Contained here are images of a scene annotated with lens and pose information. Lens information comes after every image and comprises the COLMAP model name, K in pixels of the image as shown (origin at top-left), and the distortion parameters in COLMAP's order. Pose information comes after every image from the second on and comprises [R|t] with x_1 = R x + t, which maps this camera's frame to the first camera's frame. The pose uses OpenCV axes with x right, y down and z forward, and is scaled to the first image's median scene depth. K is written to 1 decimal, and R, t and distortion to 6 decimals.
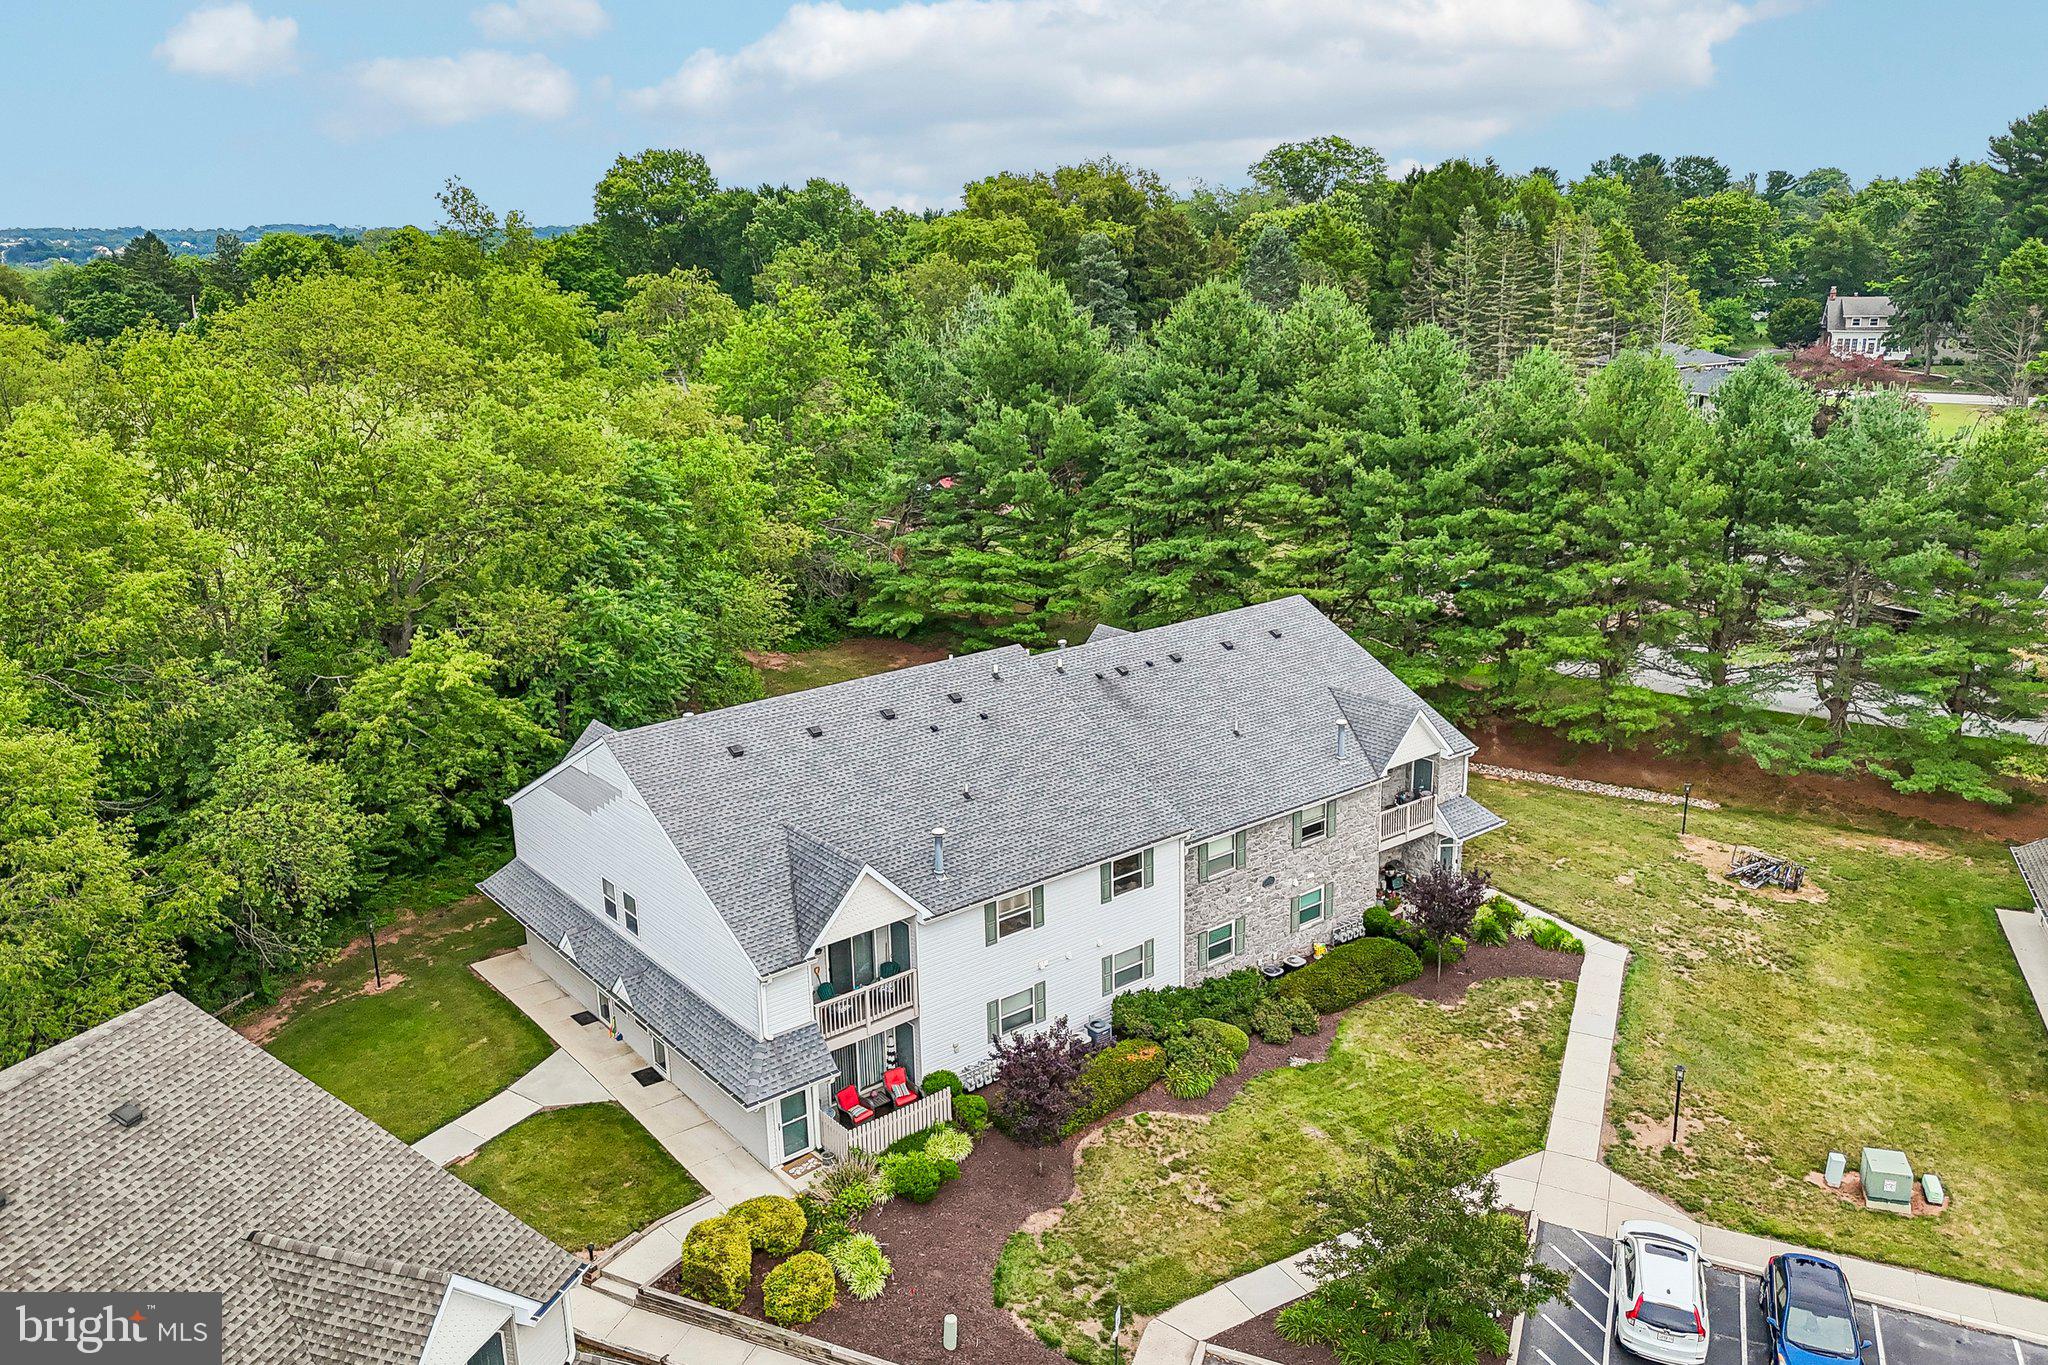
lens RADIAL K [[1570.7, 0, 1030.6], [0, 1570.7, 663.0], [0, 0, 1]] dist [0.042930, -0.002410]
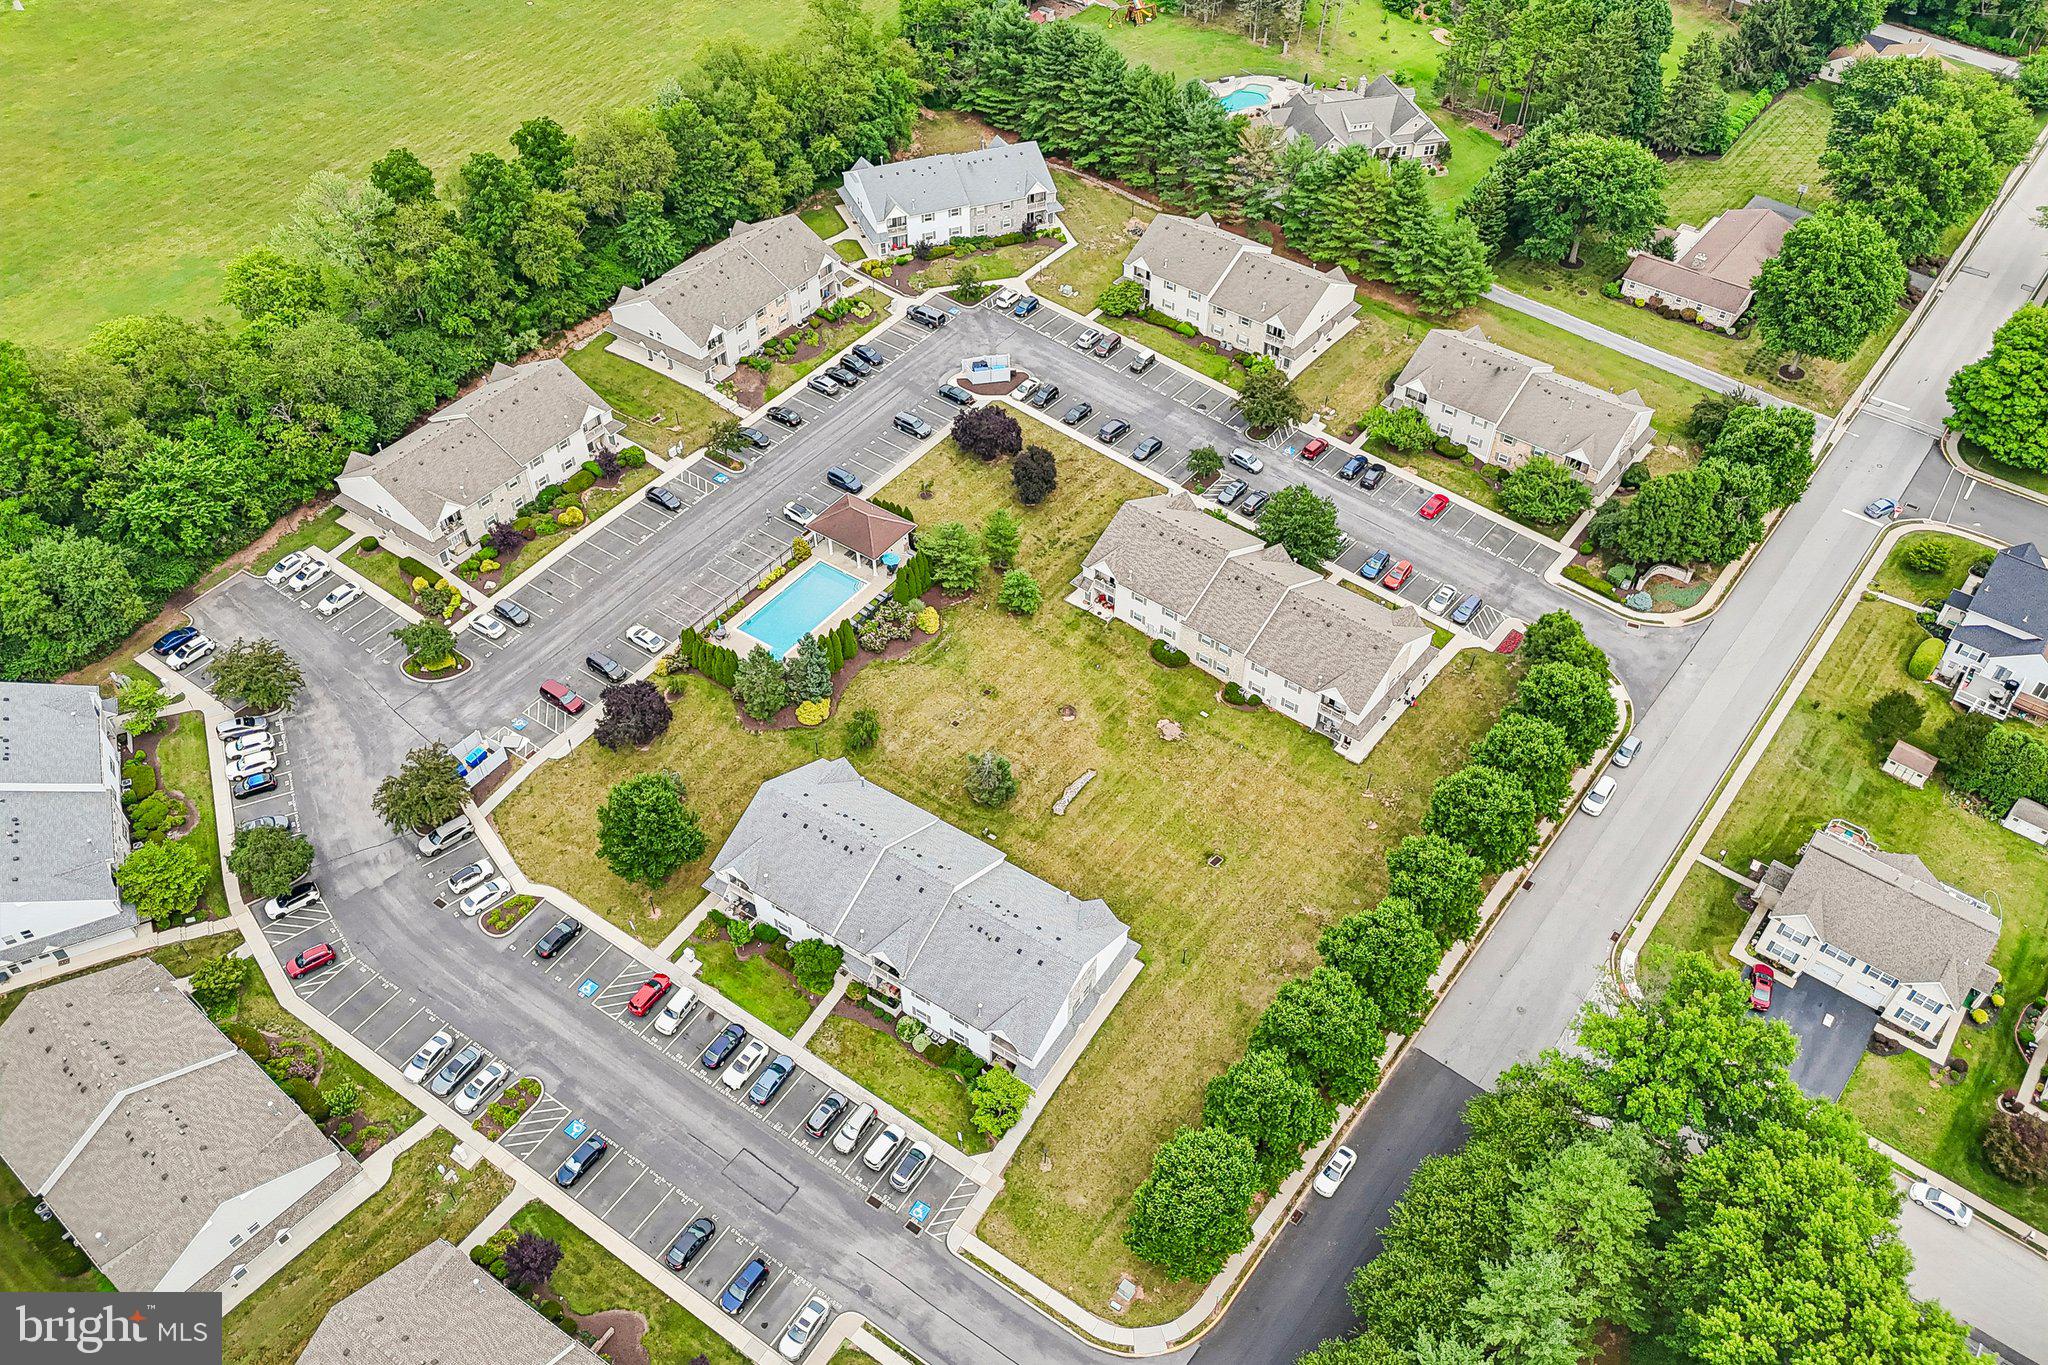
lens RADIAL K [[1504.3, 0, 1027.0], [0, 1504.3, 688.5], [0, 0, 1]] dist [0.072969, -0.067275]
pose [[0.960113, 0.215429, -0.178254, 1.484248], [-0.098264, 0.856794, 0.506210, -1.043842], [0.261779, -0.468503, 0.843787, -3.778858]]
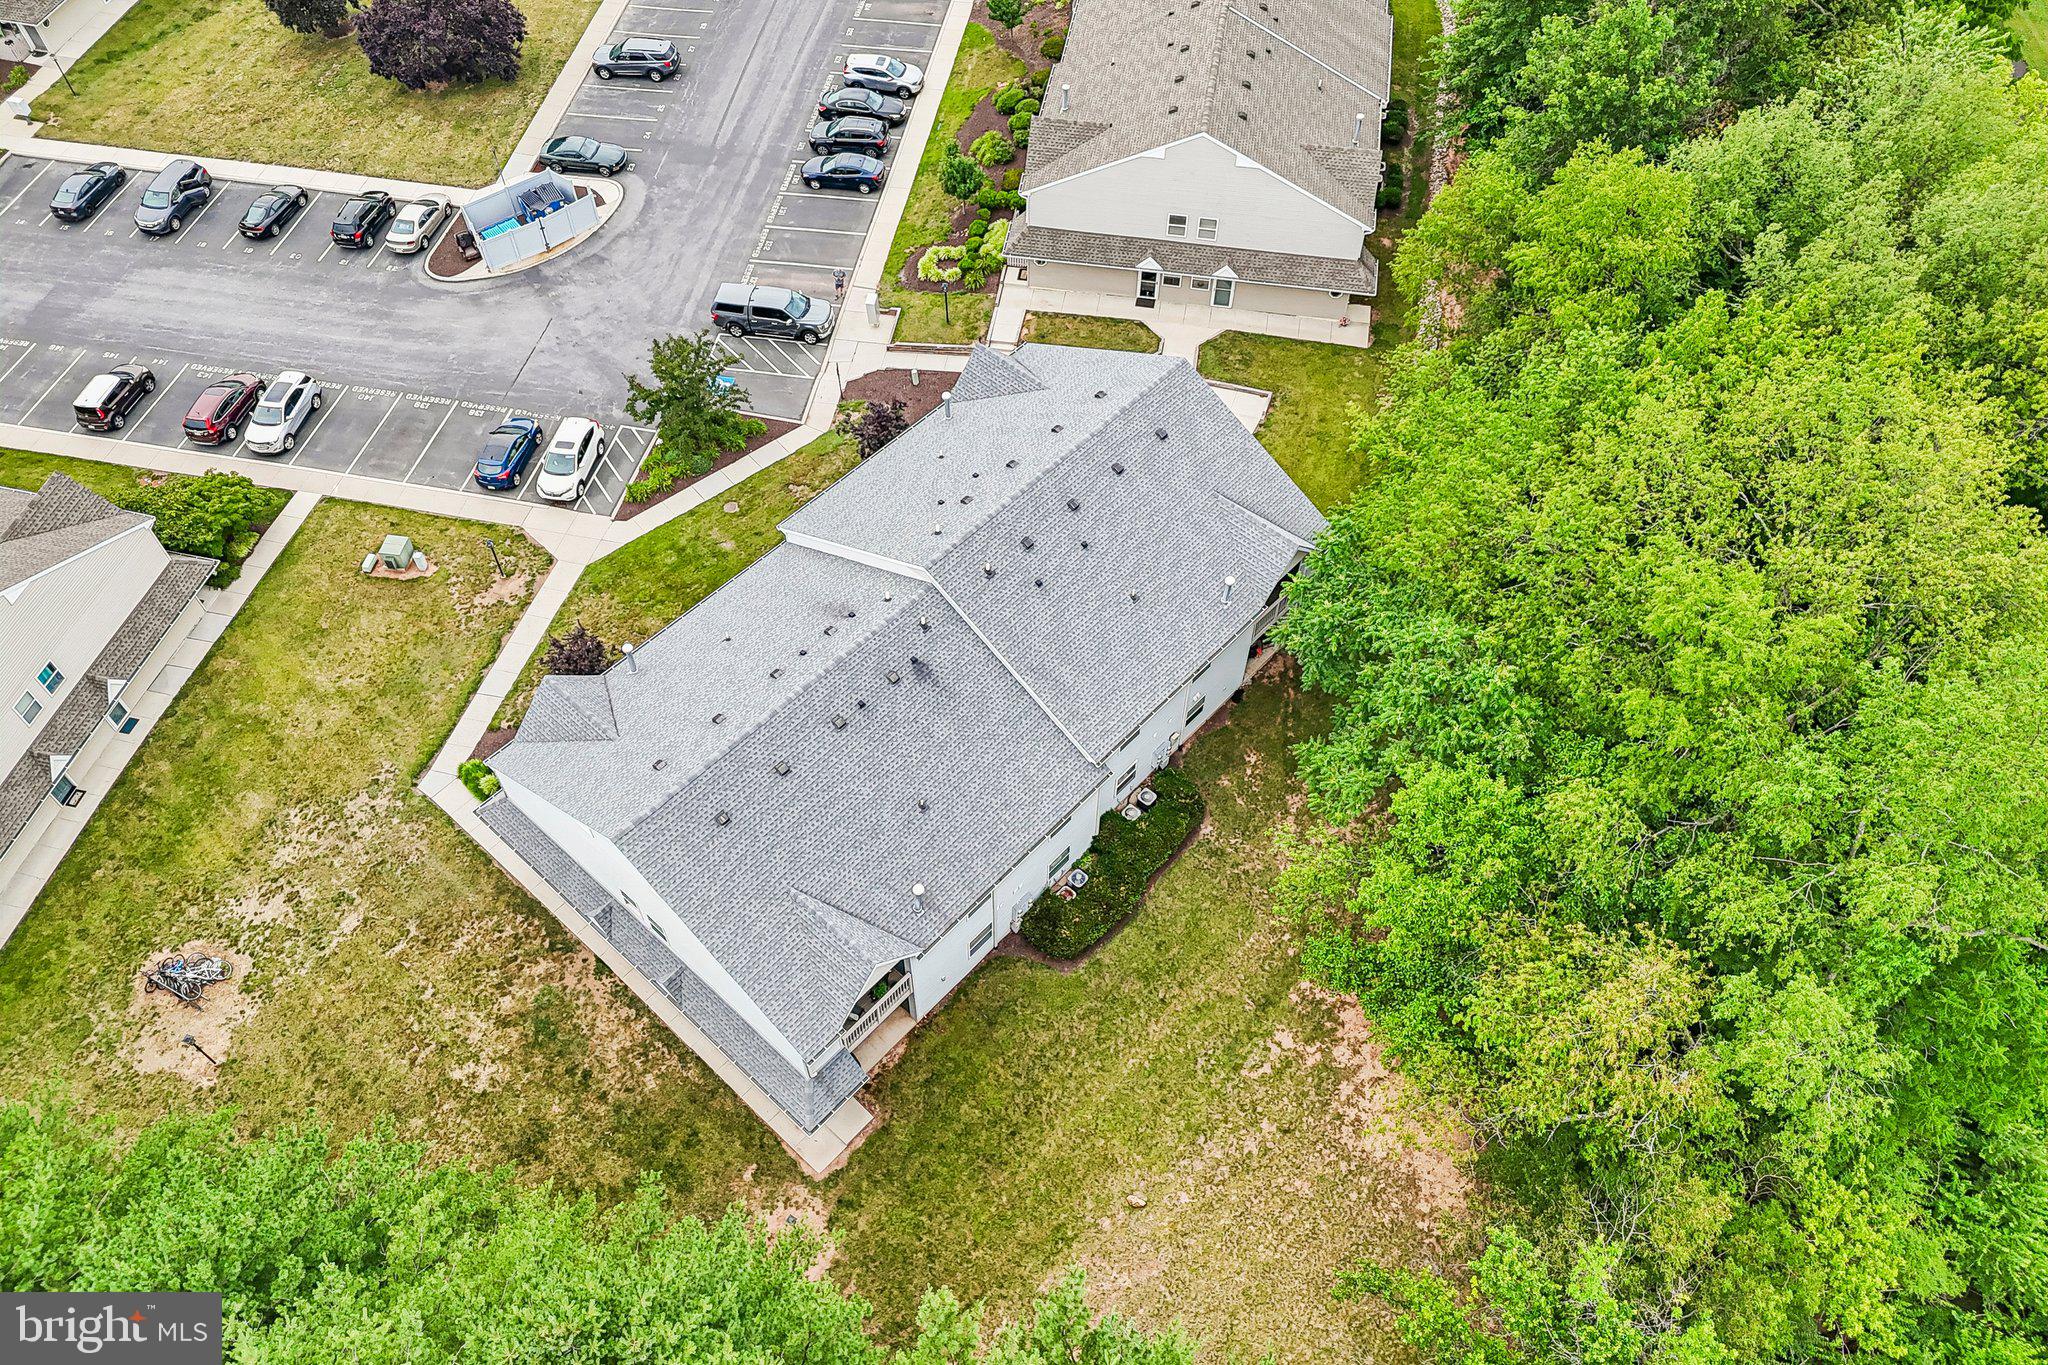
lens RADIAL K [[1504.3, 0, 1027.0], [0, 1504.3, 688.5], [0, 0, 1]] dist [0.072969, -0.067275]
pose [[-0.987042, 0.137934, -0.081989, 0.020627], [-0.028248, 0.353614, 0.934965, -1.047601], [0.157956, 0.925166, -0.345136, 1.617756]]
